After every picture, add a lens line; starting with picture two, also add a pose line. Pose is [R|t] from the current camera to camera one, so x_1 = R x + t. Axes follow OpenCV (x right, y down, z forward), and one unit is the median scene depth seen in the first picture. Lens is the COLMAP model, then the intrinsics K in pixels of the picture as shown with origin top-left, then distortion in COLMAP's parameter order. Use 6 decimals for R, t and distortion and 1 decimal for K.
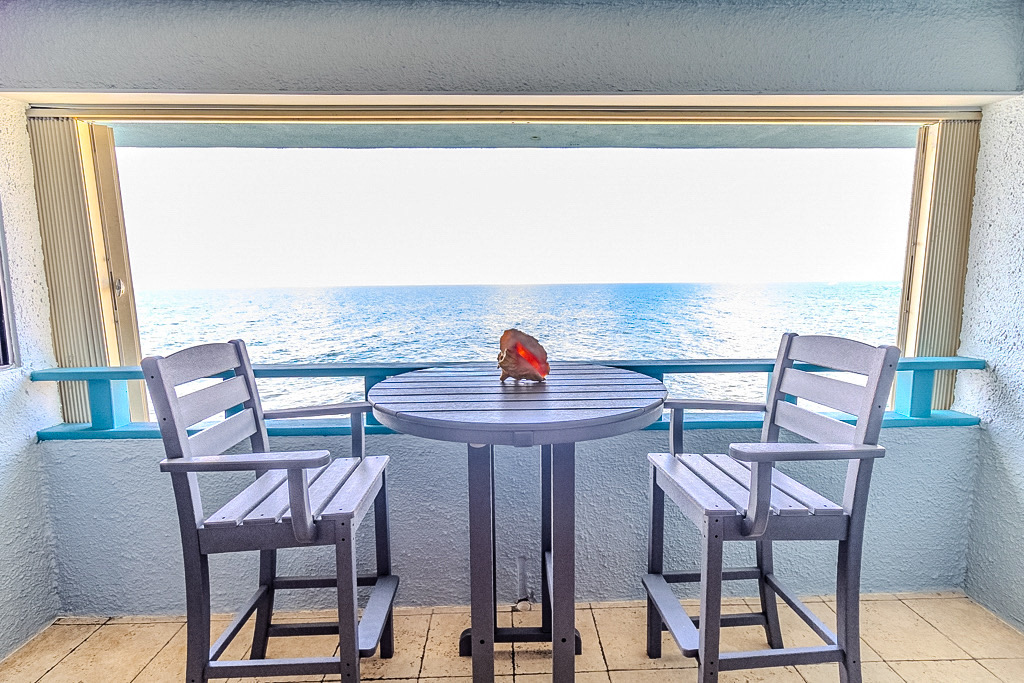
lens RADIAL K [[493.6, 0, 513.0], [0, 493.6, 336.8], [0, 0, 1]] dist [0.001071, 0.000046]
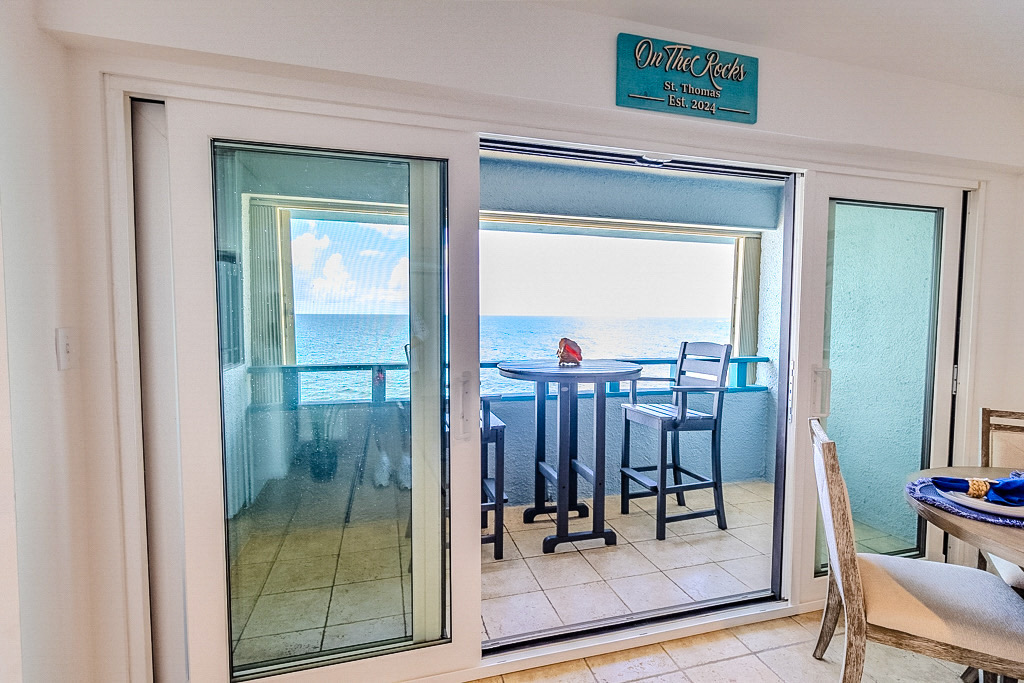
lens RADIAL K [[480.1, 0, 517.5], [0, 480.1, 339.3], [0, 0, 1]] dist [-0.005006, -0.000213]
pose [[0.968747, 0.002104, 0.248044, -0.518273], [0.012333, 0.998319, -0.056633, 0.076479], [-0.247746, 0.057922, 0.967092, -0.641885]]
